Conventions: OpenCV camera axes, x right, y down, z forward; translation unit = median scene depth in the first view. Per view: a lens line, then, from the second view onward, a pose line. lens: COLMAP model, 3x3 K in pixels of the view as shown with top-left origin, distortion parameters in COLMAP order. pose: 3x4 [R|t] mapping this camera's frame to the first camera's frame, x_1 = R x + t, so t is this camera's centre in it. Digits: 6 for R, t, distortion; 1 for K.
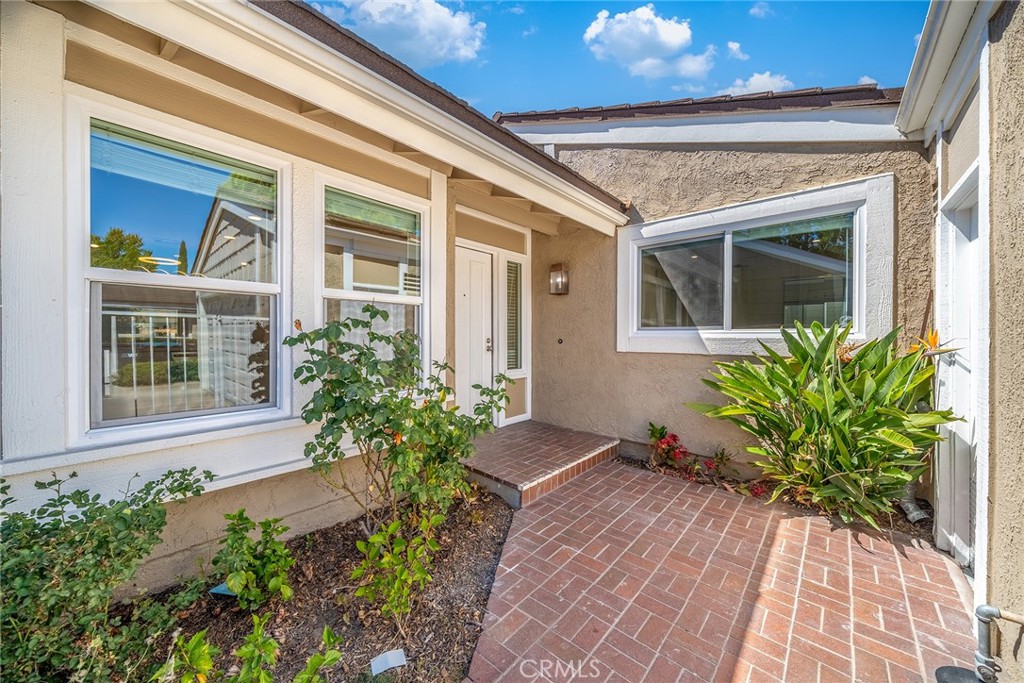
lens RADIAL K [[386.2, 0, 512.0], [0, 386.2, 341.5], [0, 0, 1]] dist [-0.000905, -0.000055]
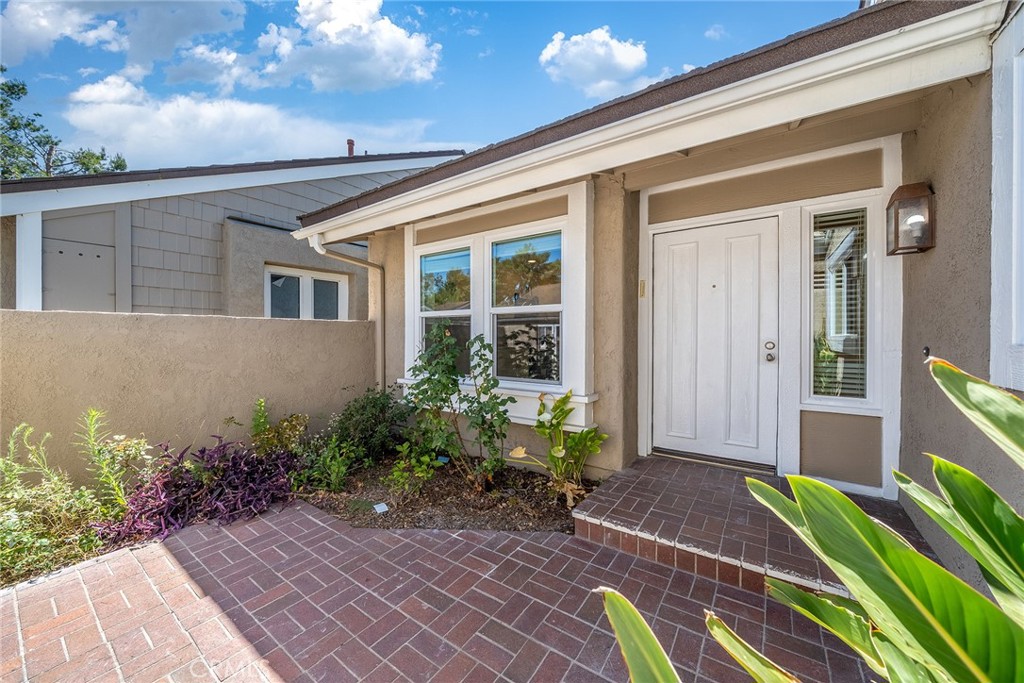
lens RADIAL K [[350.5, 0, 507.3], [0, 350.5, 337.4], [0, 0, 1]] dist [-0.002379, -0.000164]
pose [[0.118708, 0.006490, -0.992908, 0.873061], [-0.015280, 0.999872, 0.004709, -0.020944], [0.992812, 0.014612, 0.118792, 0.828637]]
